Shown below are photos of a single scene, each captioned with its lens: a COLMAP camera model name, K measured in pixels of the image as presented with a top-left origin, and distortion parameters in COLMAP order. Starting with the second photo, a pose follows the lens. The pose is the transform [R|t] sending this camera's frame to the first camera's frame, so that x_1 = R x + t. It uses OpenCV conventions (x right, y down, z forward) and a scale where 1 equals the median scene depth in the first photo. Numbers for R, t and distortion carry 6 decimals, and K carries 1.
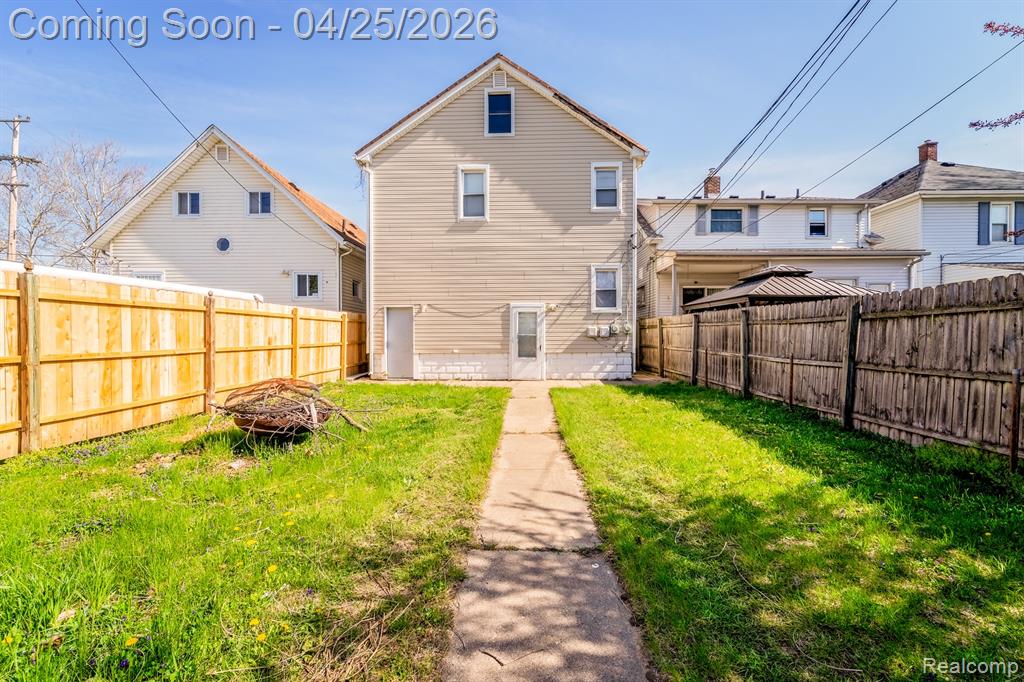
lens RADIAL K [[419.0, 0, 503.7], [0, 419.0, 347.0], [0, 0, 1]] dist [0.001322, -0.001801]
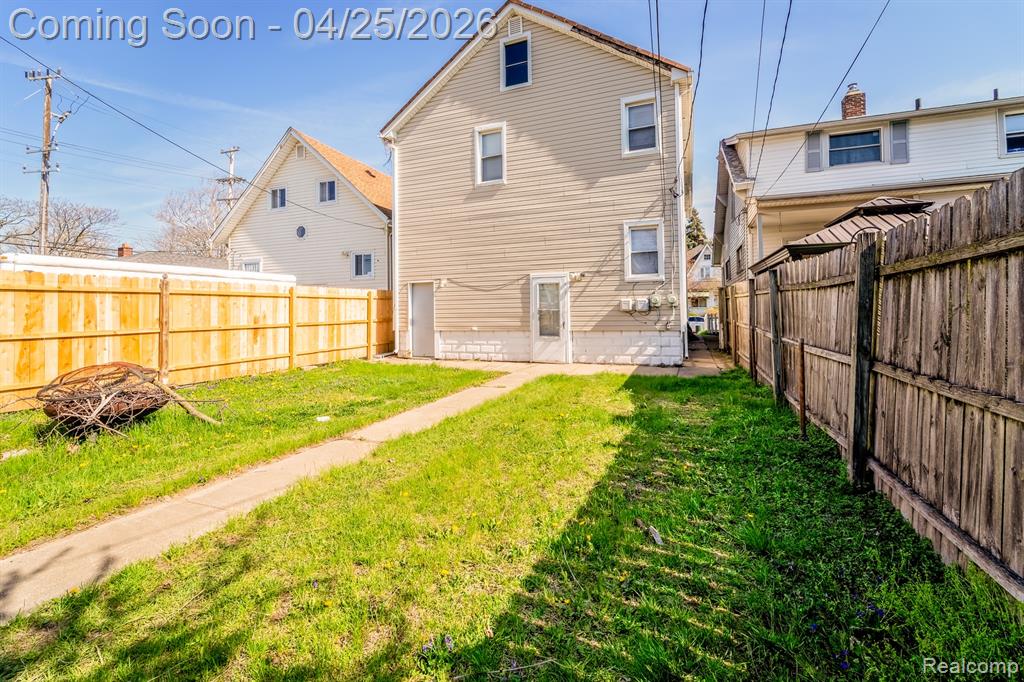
lens RADIAL K [[419.0, 0, 519.4], [0, 419.0, 305.7], [0, 0, 1]] dist [0.001322, -0.001801]
pose [[0.943905, -0.016511, -0.329804, 0.283048], [0.004759, 0.999326, -0.036410, -0.006650], [0.330183, 0.032798, 0.943347, 0.173002]]
